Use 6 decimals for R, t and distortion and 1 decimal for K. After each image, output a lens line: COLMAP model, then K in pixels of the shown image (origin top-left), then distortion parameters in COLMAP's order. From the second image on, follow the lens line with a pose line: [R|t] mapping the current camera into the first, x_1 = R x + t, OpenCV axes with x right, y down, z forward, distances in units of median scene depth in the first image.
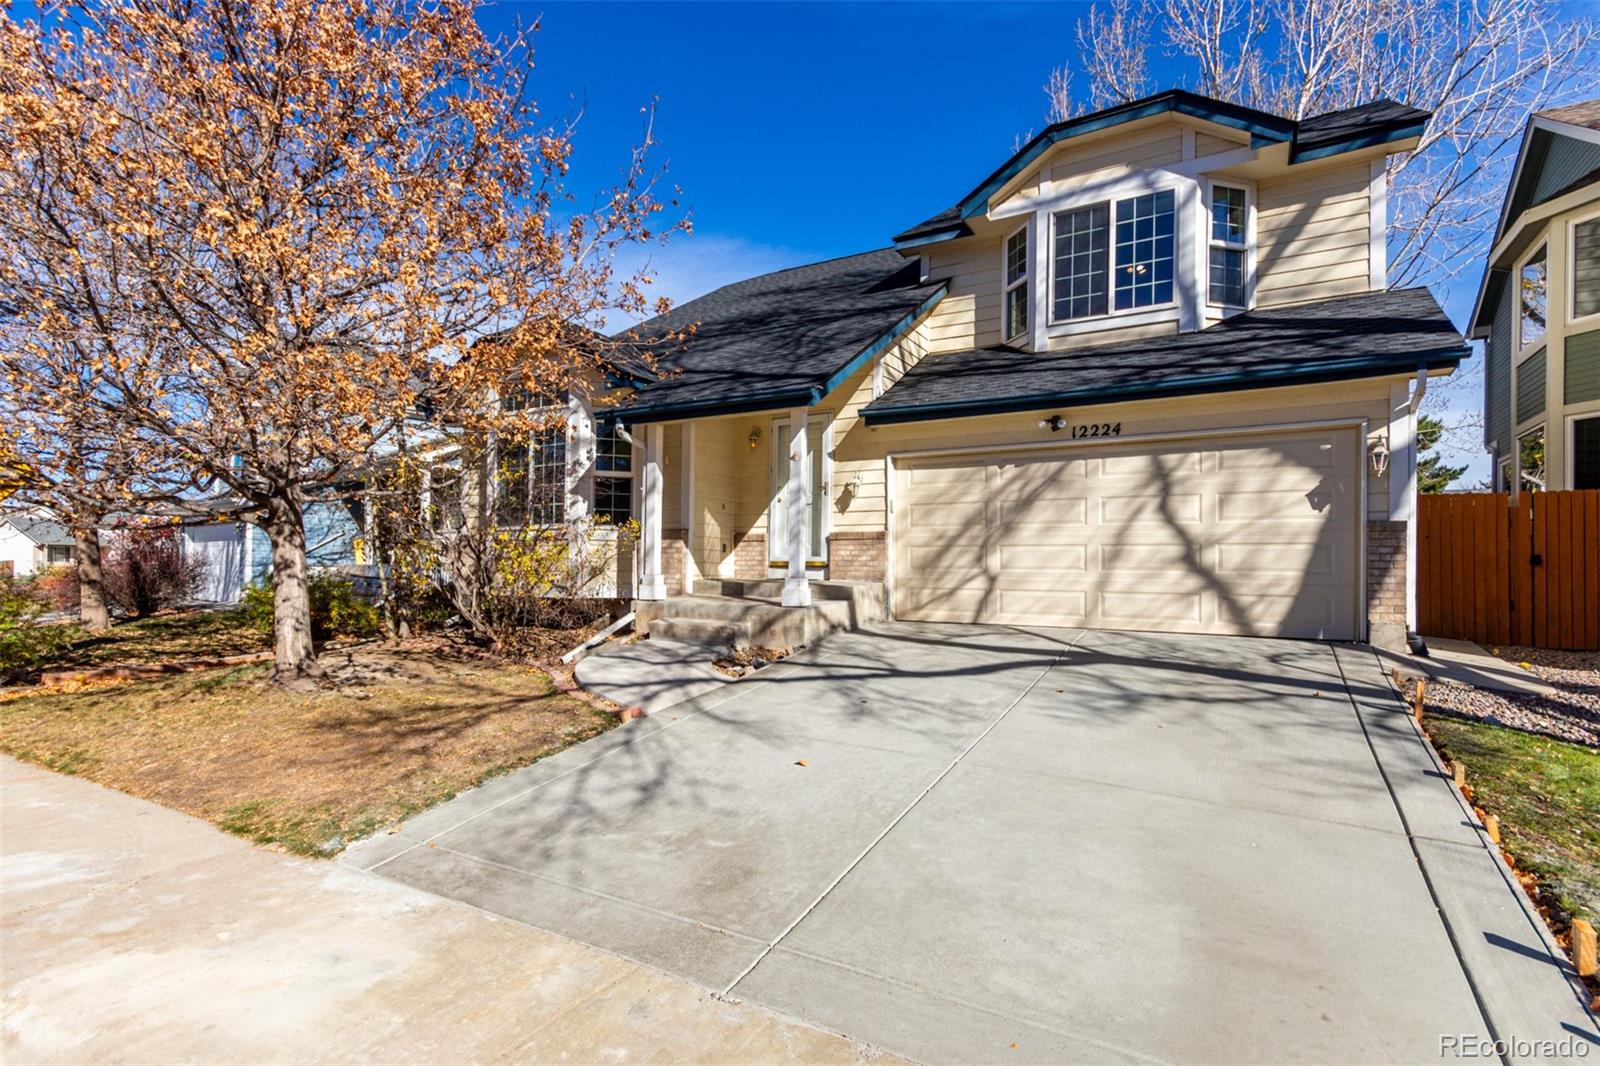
lens RADIAL K [[811.0, 0, 800.0], [0, 811.0, 533.0], [0, 0, 1]] dist [0.011583, -0.000829]
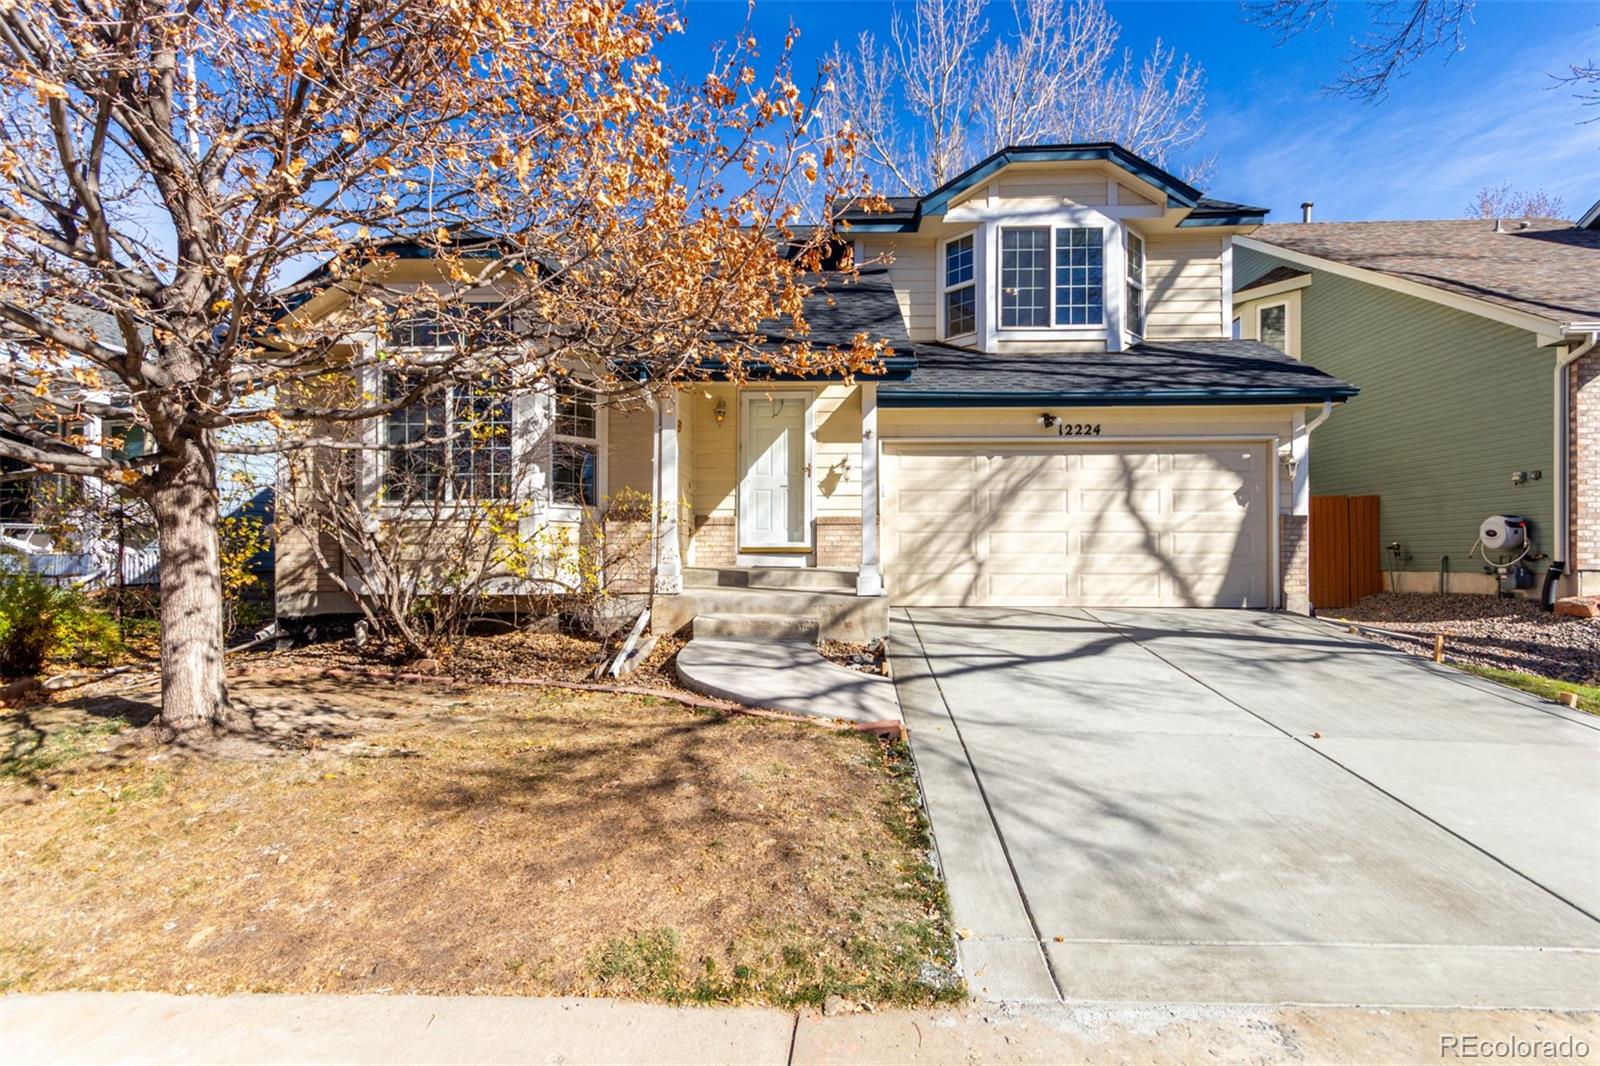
lens RADIAL K [[771.7, 0, 800.0], [0, 771.7, 533.0], [0, 0, 1]] dist [0.004079, 0.000627]
pose [[0.870924, 0.007149, 0.491366, -0.462049], [-0.014455, 0.999834, 0.011073, 0.009104], [-0.491206, -0.016747, 0.870883, 0.244623]]
